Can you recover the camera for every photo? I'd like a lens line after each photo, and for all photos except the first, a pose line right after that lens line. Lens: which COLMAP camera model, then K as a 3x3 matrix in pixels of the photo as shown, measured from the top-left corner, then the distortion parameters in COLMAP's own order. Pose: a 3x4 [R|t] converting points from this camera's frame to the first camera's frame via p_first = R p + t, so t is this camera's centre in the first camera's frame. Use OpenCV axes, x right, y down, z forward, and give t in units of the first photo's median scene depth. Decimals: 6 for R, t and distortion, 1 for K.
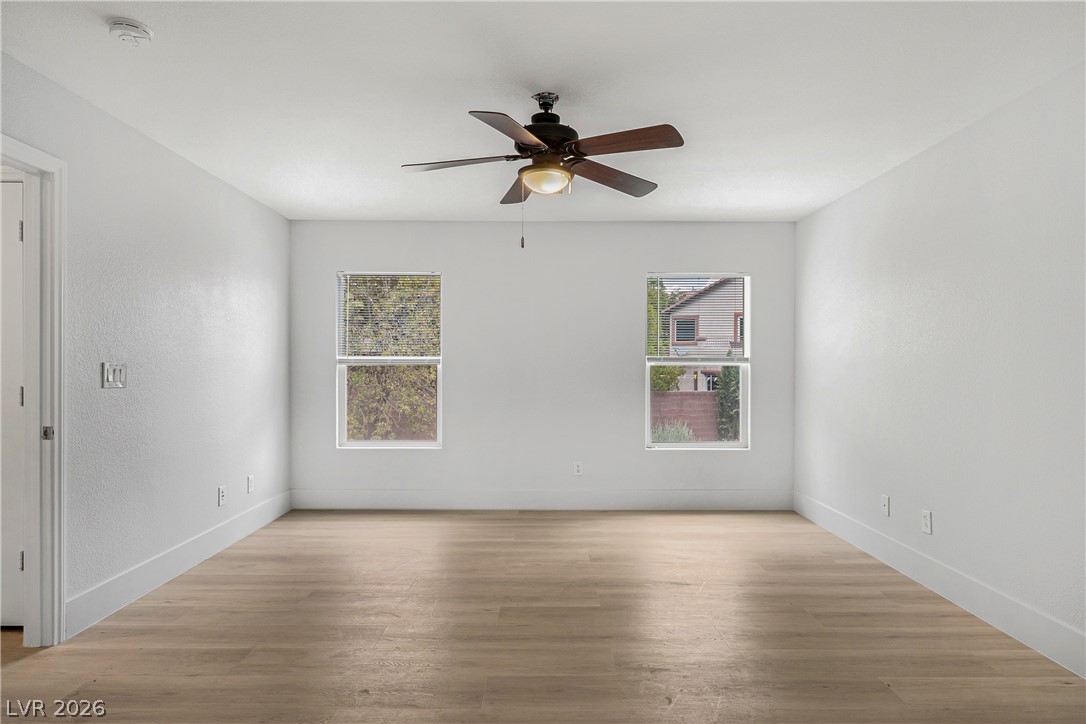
lens RADIAL K [[609.8, 0, 543.1], [0, 609.8, 363.6], [0, 0, 1]] dist [0.000209, -0.001110]
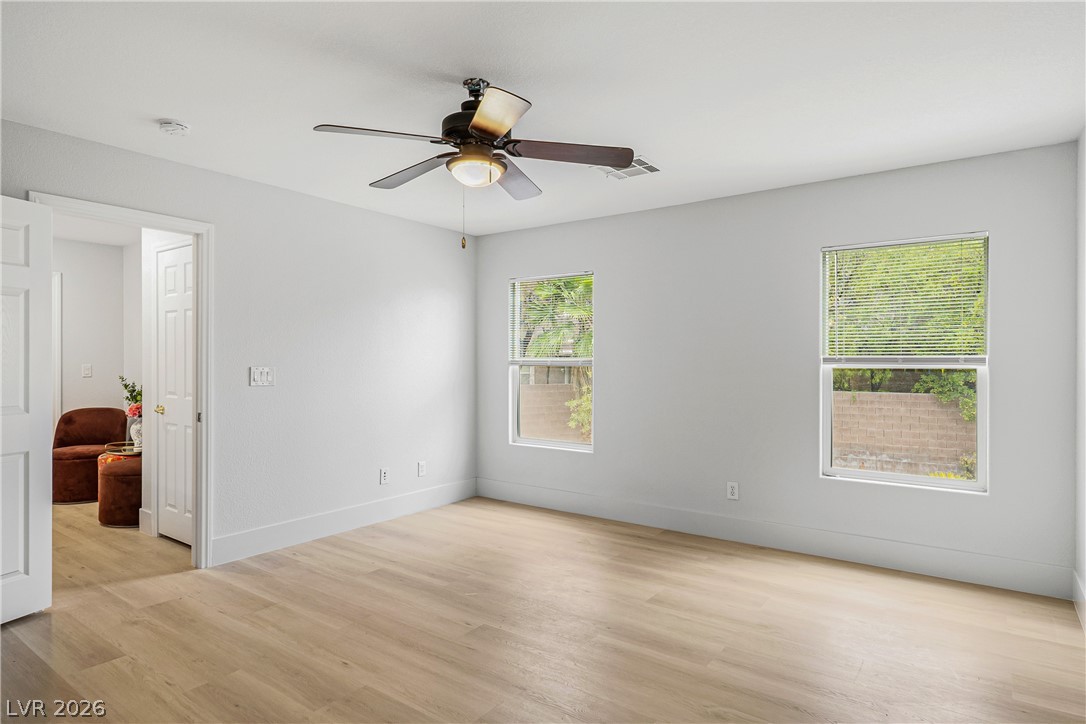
lens RADIAL K [[608.2, 0, 540.6], [0, 608.2, 359.0], [0, 0, 1]] dist [0.000479, 0.000014]
pose [[0.803993, -0.003865, -0.594626, 0.553687], [0.003816, 0.999992, -0.001340, -0.014297], [0.594626, -0.001192, 0.804002, 0.279643]]
